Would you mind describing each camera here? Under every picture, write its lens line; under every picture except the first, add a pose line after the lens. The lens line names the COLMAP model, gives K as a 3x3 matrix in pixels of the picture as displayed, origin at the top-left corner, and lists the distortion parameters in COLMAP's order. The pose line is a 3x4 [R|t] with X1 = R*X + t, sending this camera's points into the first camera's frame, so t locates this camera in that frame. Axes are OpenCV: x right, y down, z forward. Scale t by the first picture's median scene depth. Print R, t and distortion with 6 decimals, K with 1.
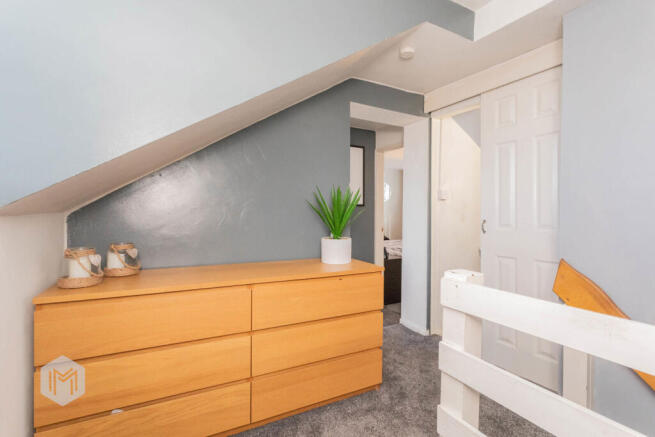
lens RADIAL K [[315.1, 0, 326.3], [0, 315.1, 216.6], [0, 0, 1]] dist [0.003588, 0.000295]
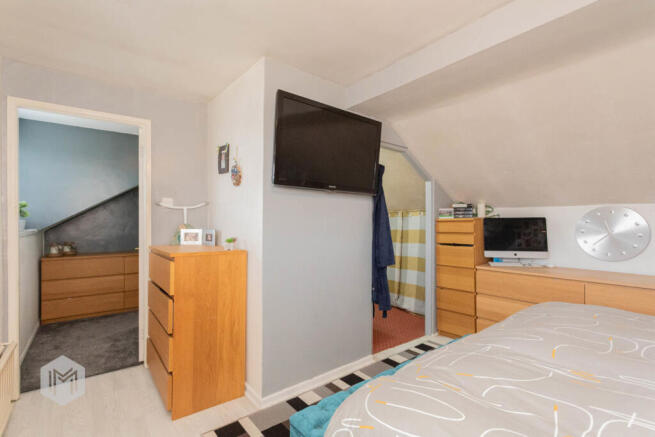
lens RADIAL K [[315.1, 0, 329.2], [0, 315.1, 221.7], [0, 0, 1]] dist [0.003588, 0.000295]
pose [[0.983979, -0.010413, 0.177980, 1.011687], [0.013697, 0.999758, -0.017234, -0.006938], [-0.177758, 0.019396, 0.983883, -1.971480]]
